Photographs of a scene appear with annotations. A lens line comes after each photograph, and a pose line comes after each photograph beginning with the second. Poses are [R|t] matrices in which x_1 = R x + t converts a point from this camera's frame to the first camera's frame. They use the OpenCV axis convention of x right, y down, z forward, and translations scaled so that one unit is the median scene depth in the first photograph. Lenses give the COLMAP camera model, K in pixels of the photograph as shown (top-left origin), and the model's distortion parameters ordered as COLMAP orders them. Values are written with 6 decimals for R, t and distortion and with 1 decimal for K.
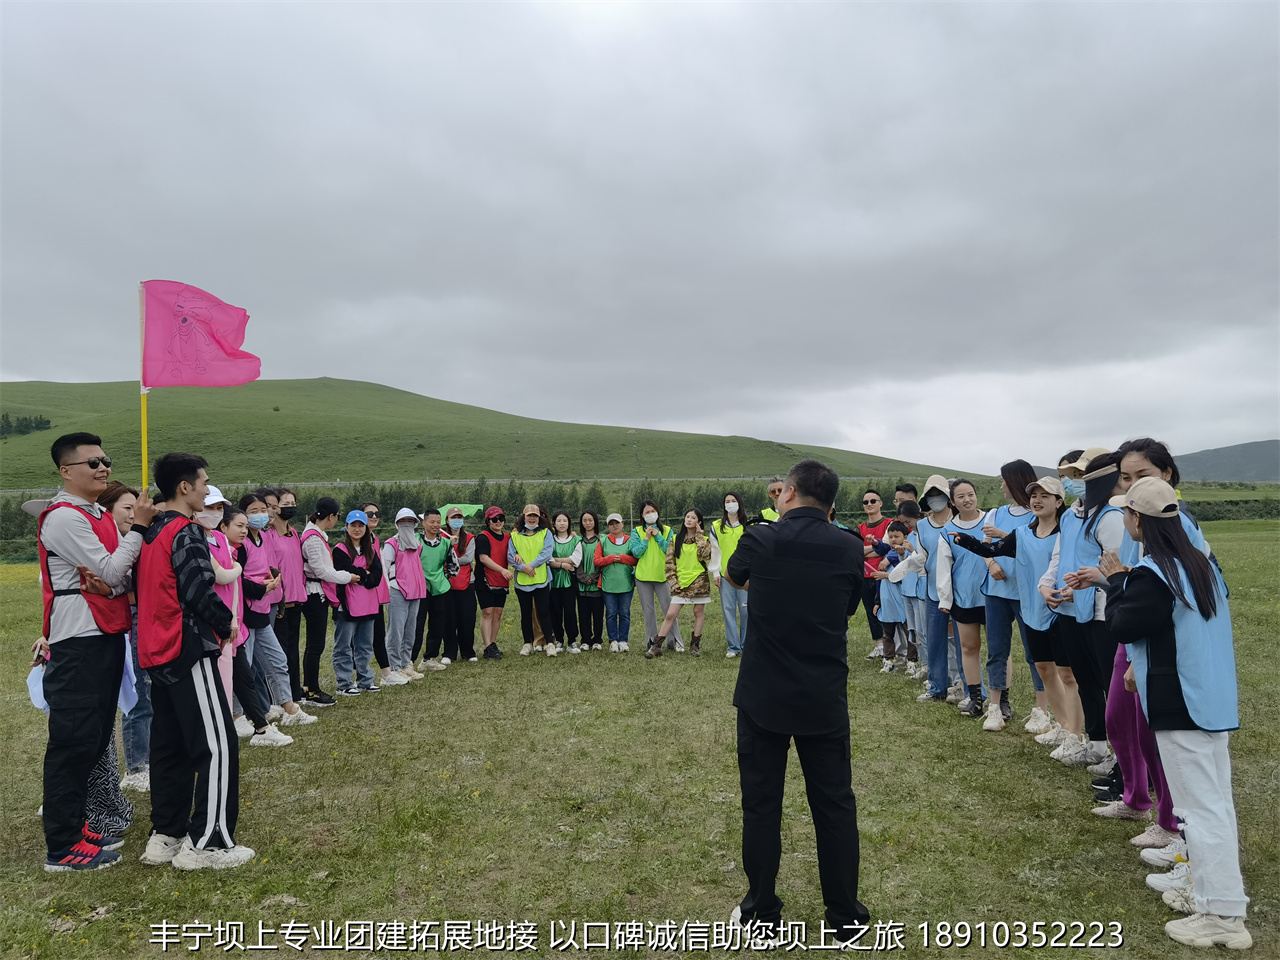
lens RADIAL K [[1031.9, 0, 642.8], [0, 1031.9, 469.0], [0, 0, 1]] dist [0.023311, -0.011435]
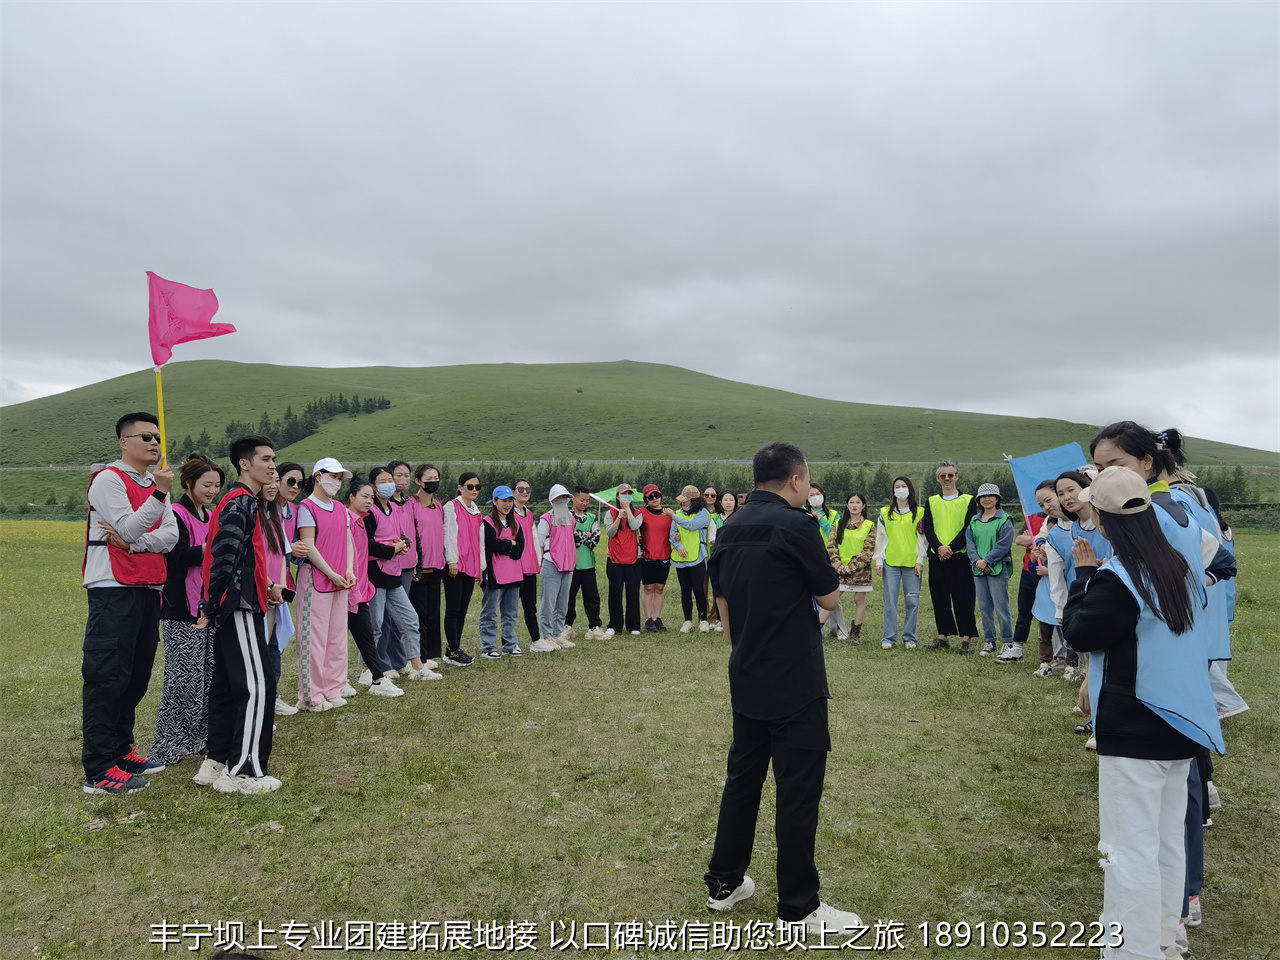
lens RADIAL K [[1031.9, 0, 638.2], [0, 1031.9, 465.2], [0, 0, 1]] dist [0.023311, -0.011435]
pose [[0.957058, 0.019544, -0.289237, 0.127912], [-0.015306, 0.999740, 0.016909, -0.000853], [0.289493, -0.011756, 0.957108, 0.015644]]
